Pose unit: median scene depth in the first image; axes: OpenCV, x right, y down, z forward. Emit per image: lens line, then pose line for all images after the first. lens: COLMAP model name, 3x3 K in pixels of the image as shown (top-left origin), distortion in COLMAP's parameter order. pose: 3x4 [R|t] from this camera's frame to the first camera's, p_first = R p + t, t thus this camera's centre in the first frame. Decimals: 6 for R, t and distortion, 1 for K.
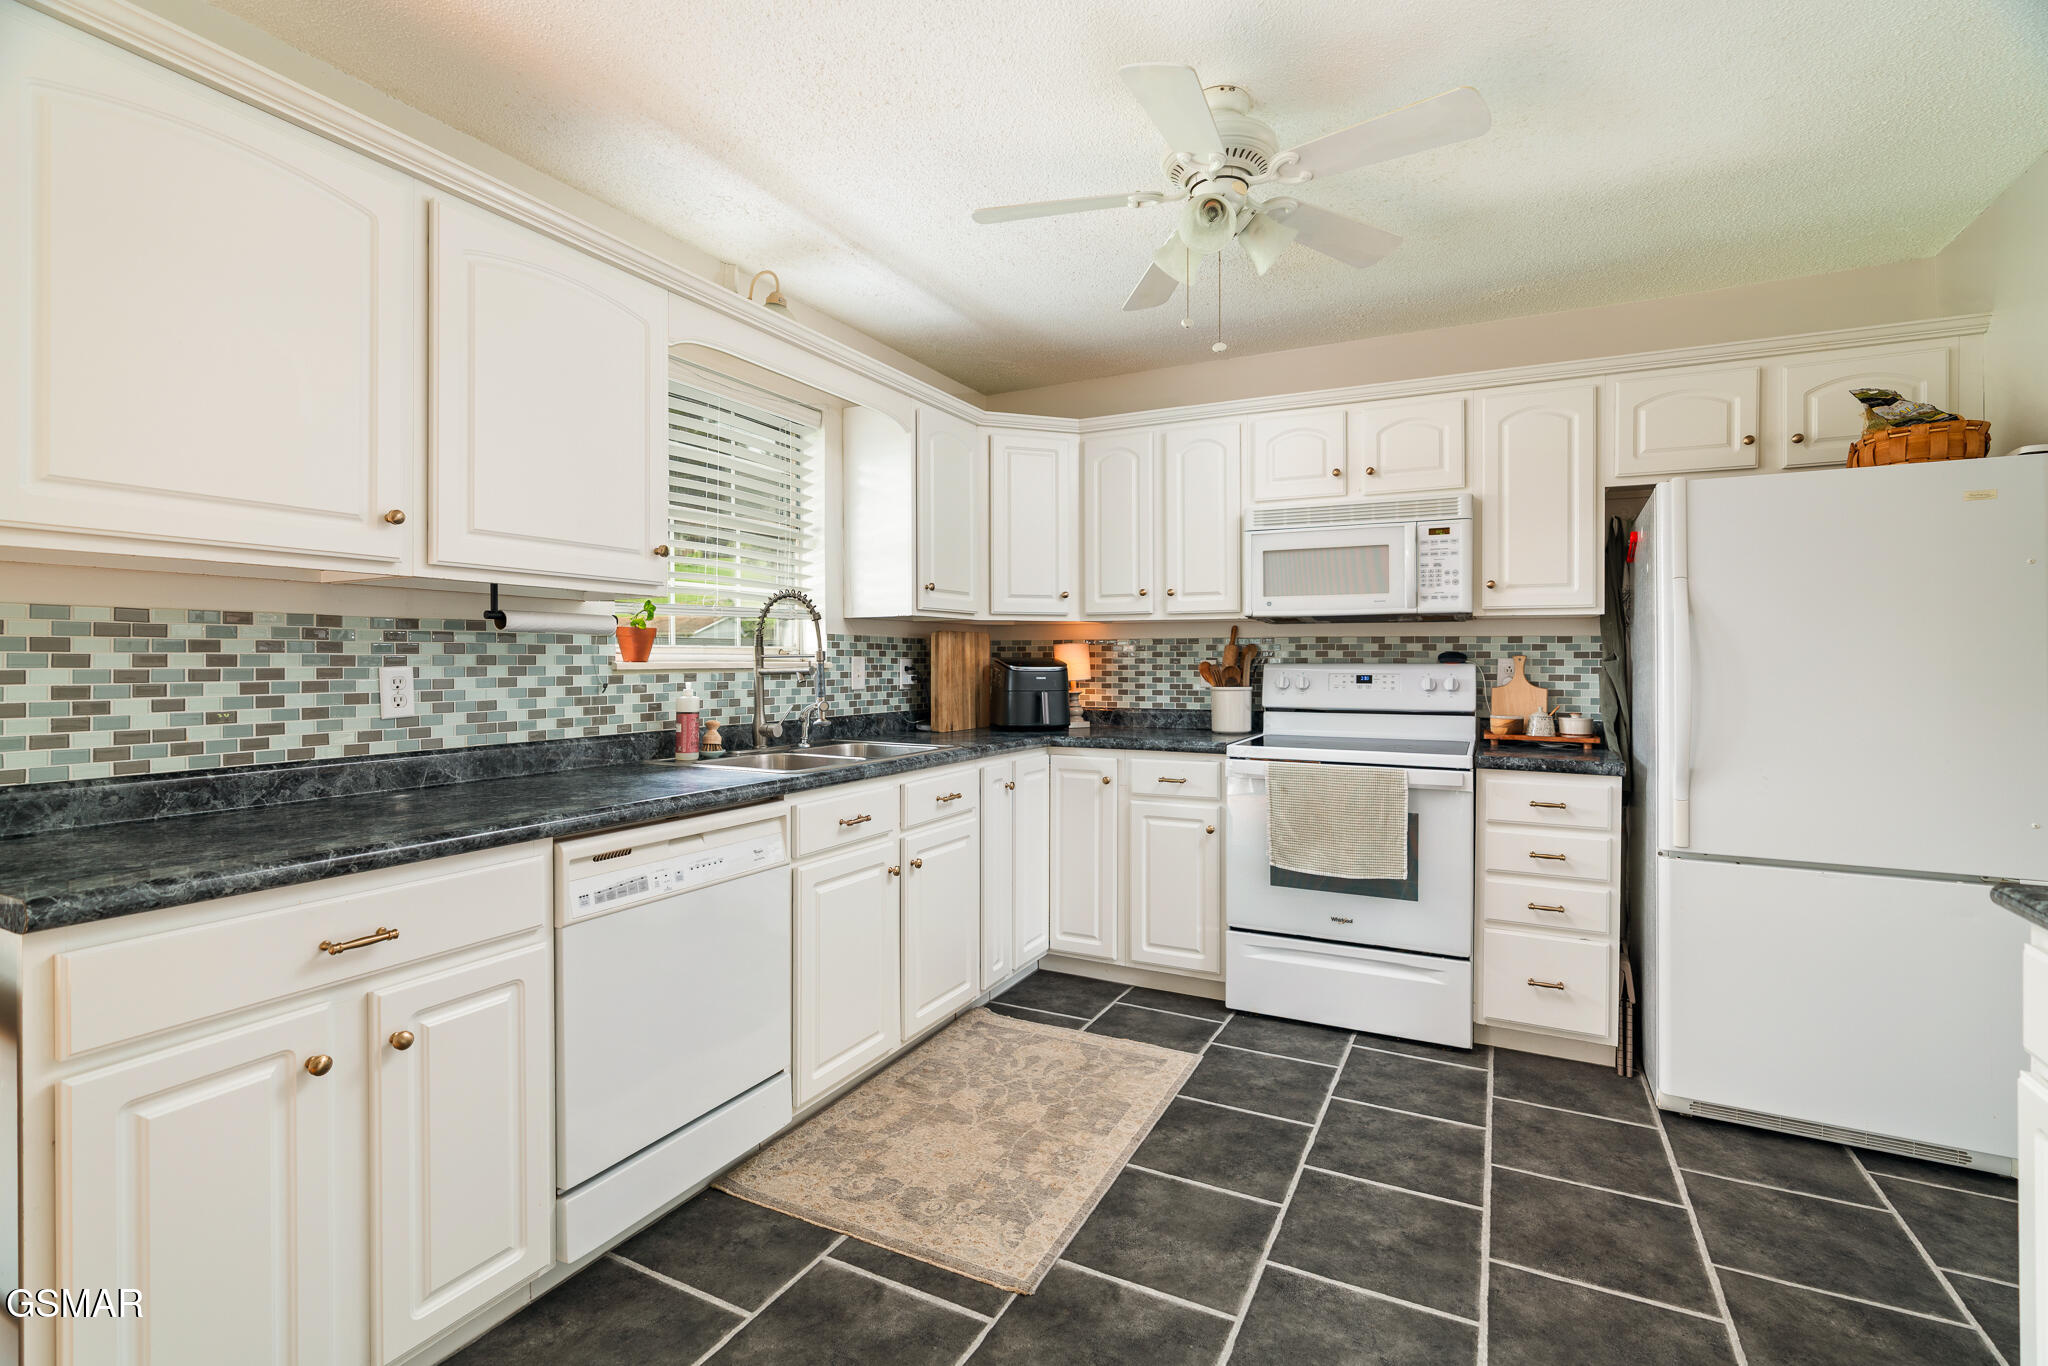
lens RADIAL K [[931.5, 0, 1016.6], [0, 931.5, 629.4], [0, 0, 1]] dist [0.003519, 0.000699]
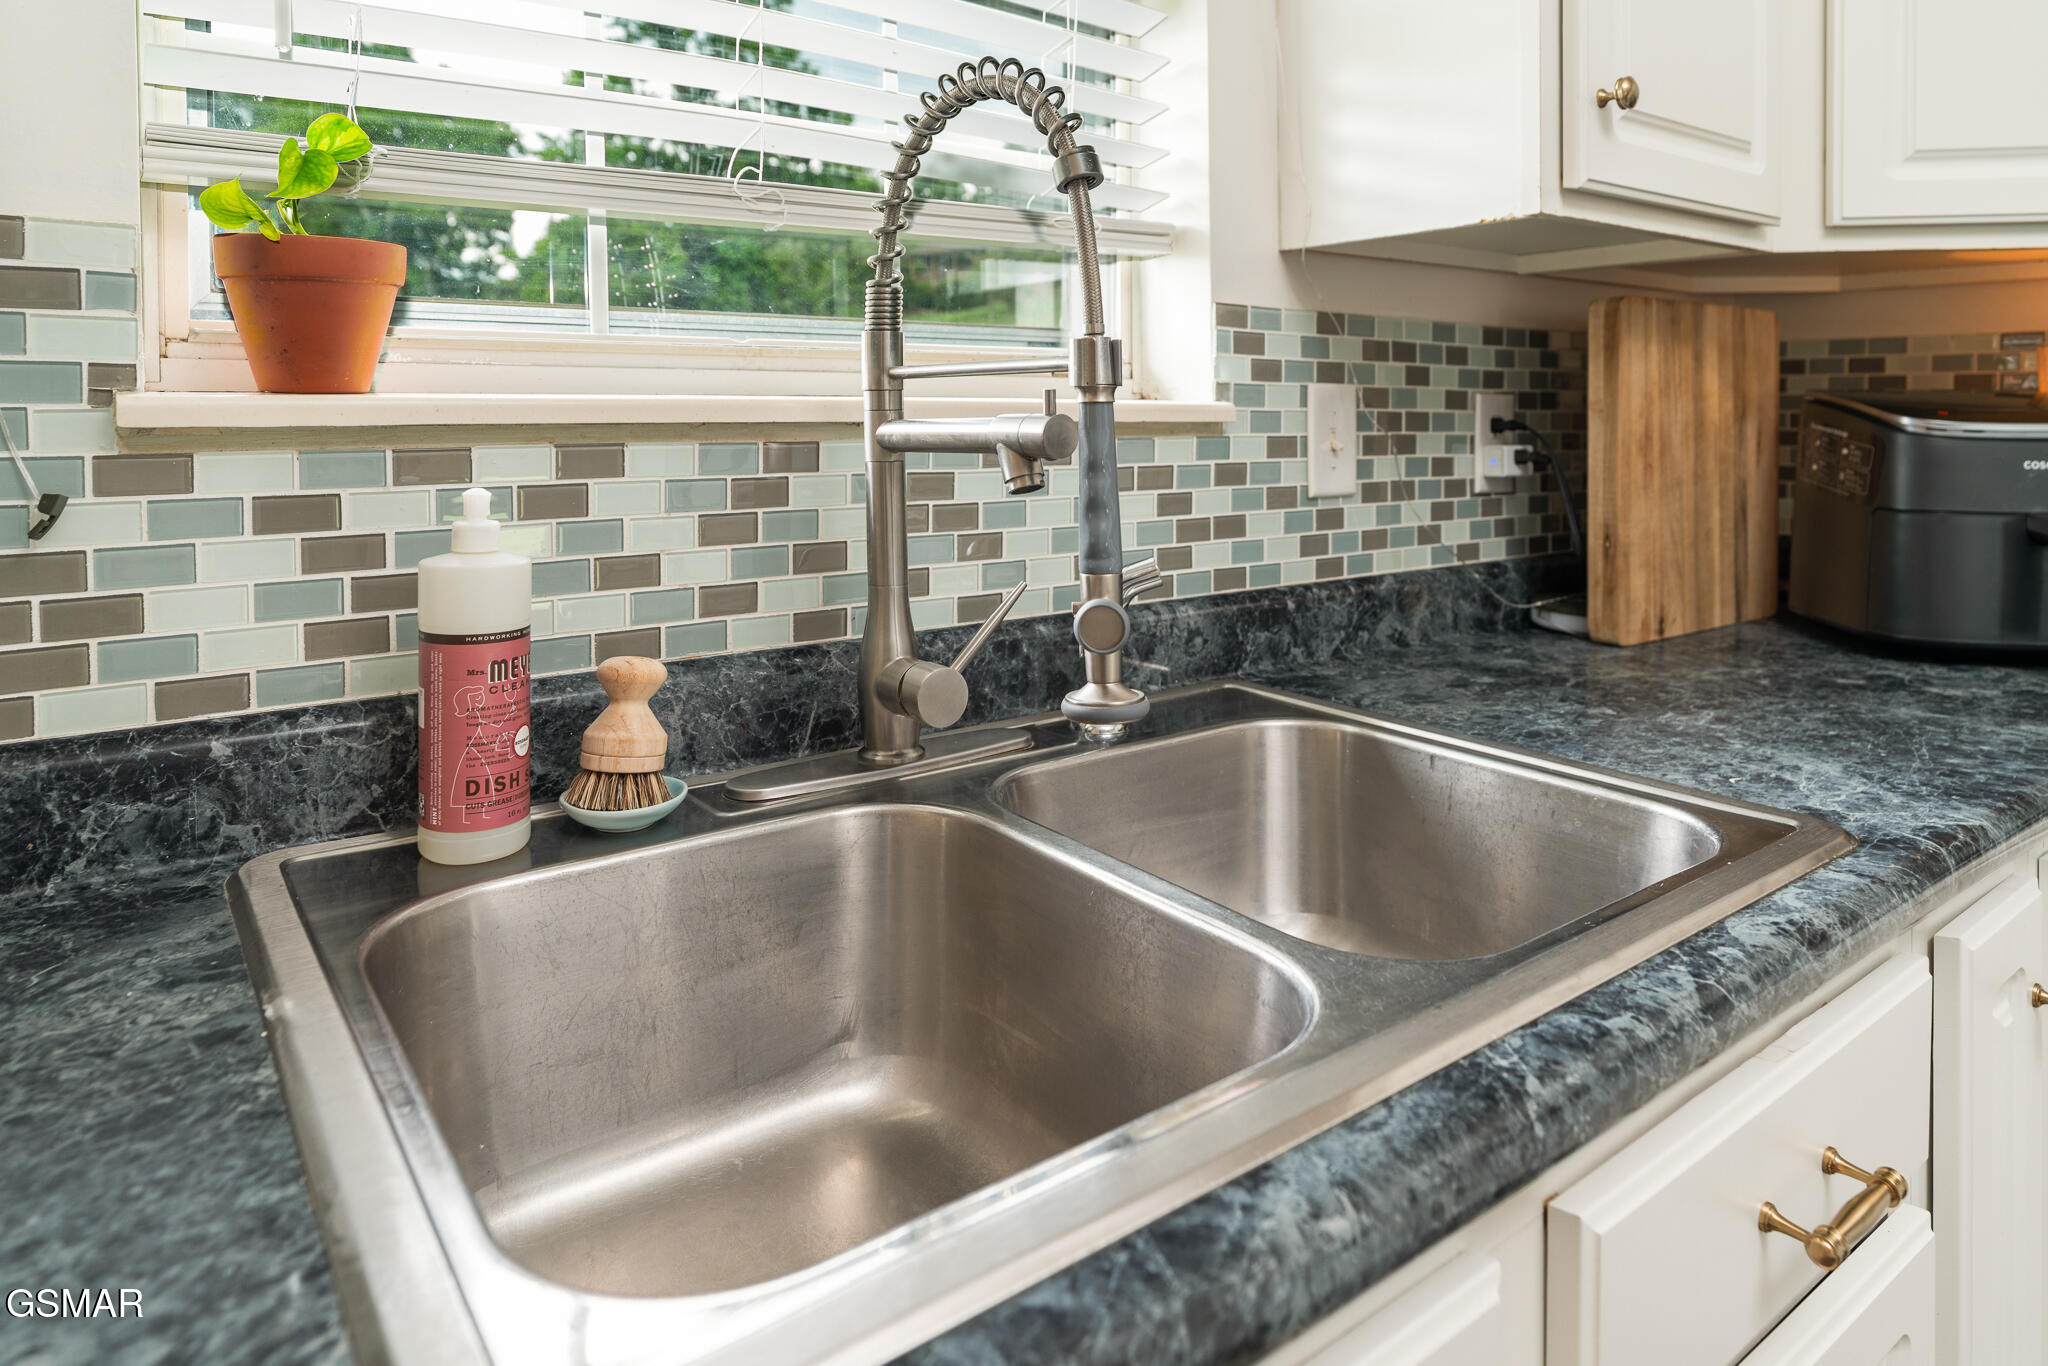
lens RADIAL K [[1240.8, 0, 1029.1], [0, 1240.8, 423.3], [0, 0, 1]] dist [0.000538, 0.001518]
pose [[0.904177, 0.006856, -0.427103, -0.091709], [0.012252, 0.999044, 0.041974, 0.024591], [0.426982, -0.043185, 0.903228, 0.622108]]
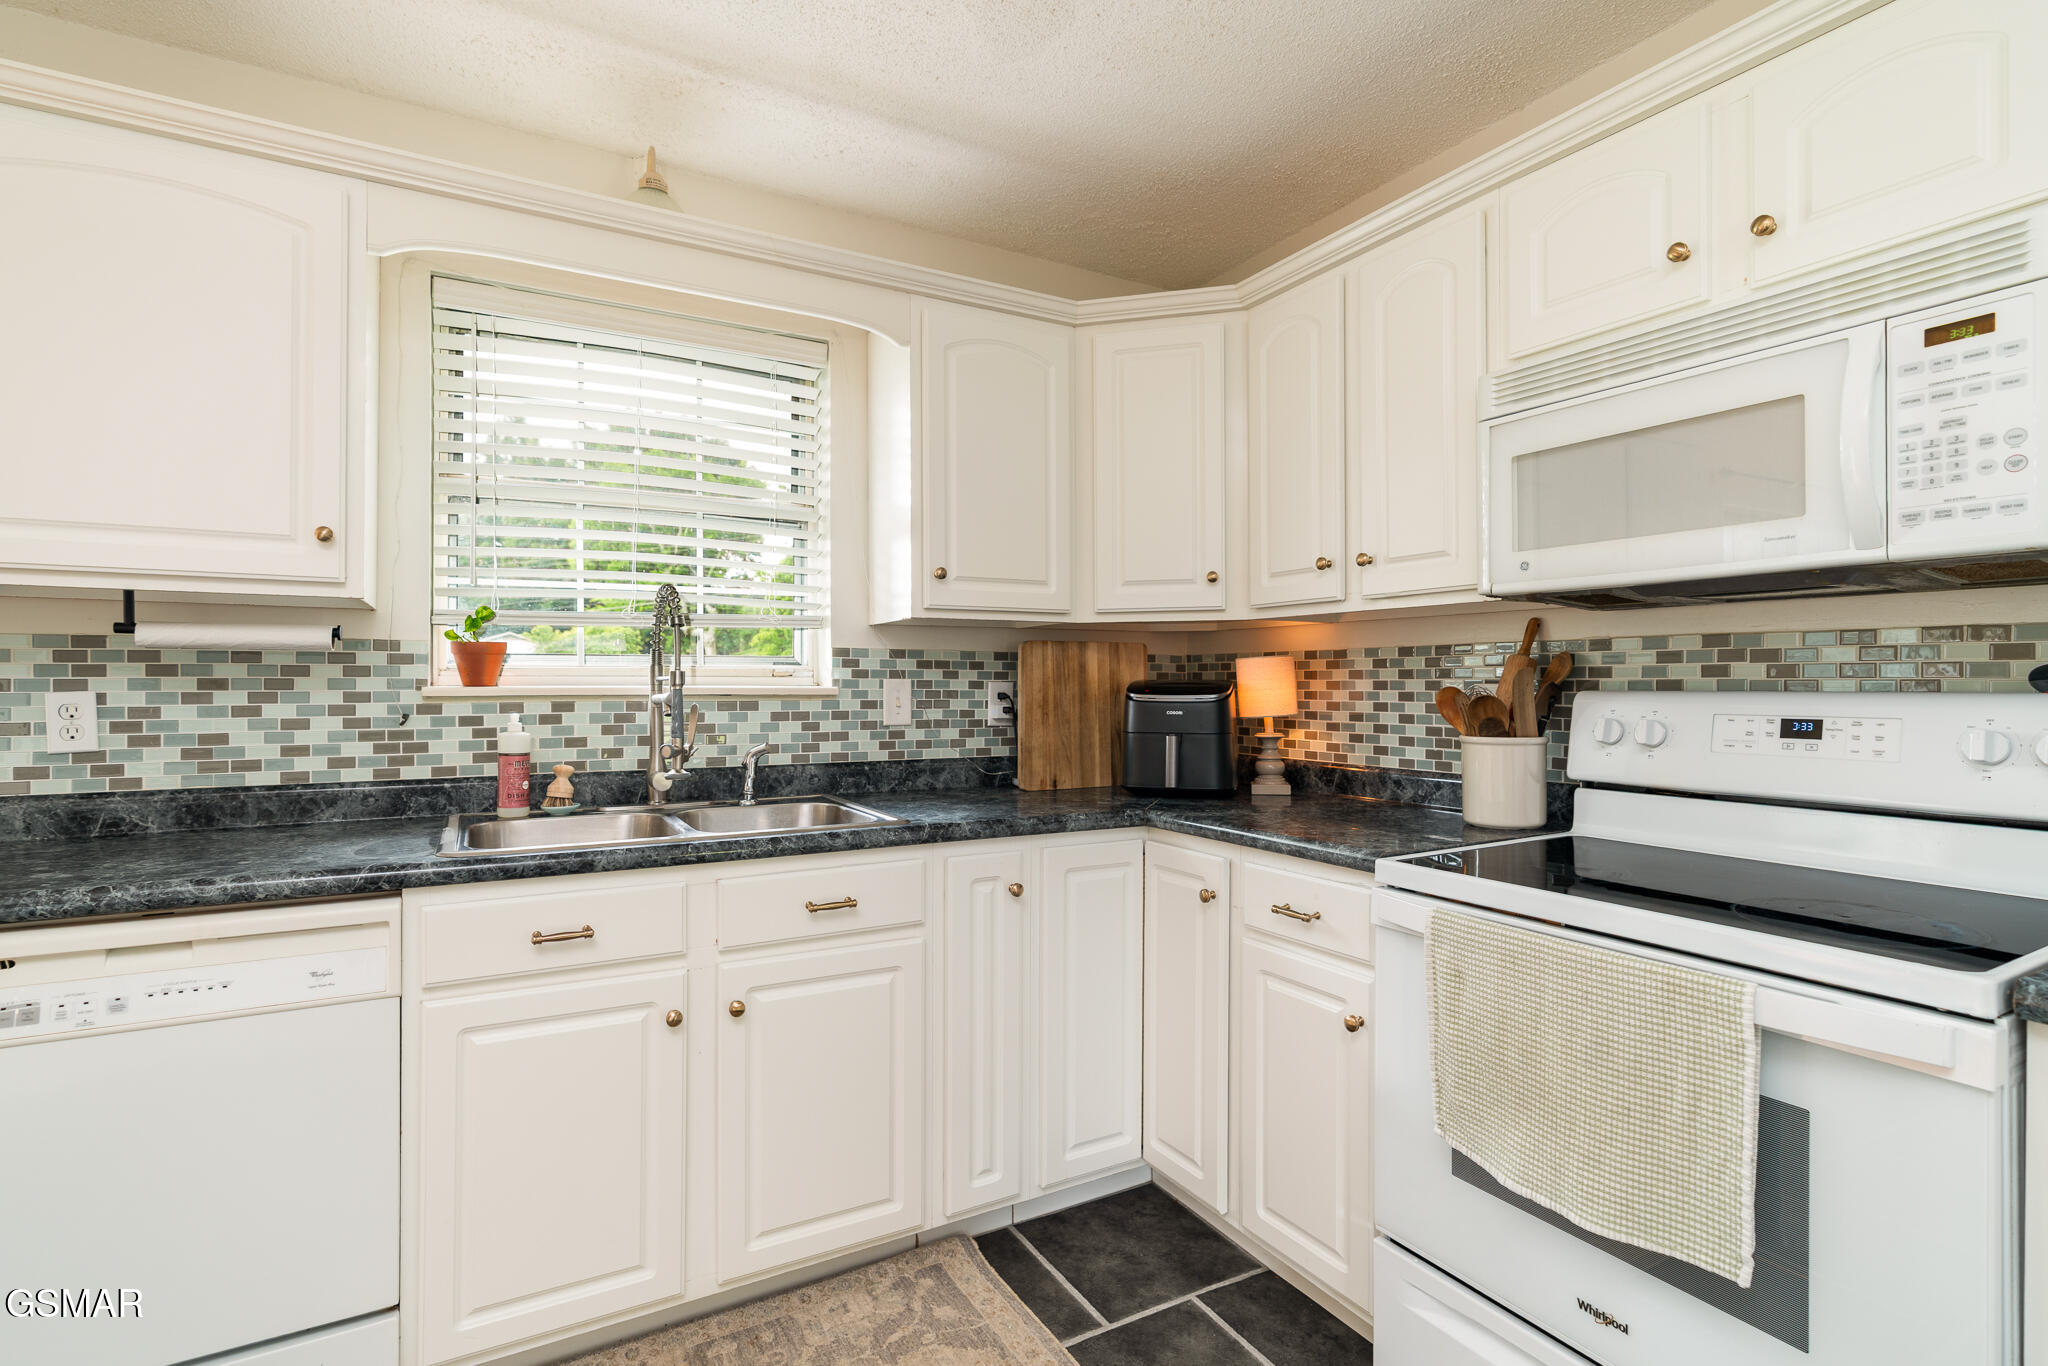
lens RADIAL K [[967.8, 0, 1023.3], [0, 967.8, 664.8], [0, 0, 1]] dist [-0.001835, 0.000937]
pose [[0.836408, -0.010670, -0.548004, 0.326654], [0.018227, 0.999799, 0.008352, 0.014306], [0.547805, -0.016974, 0.836434, 0.445577]]
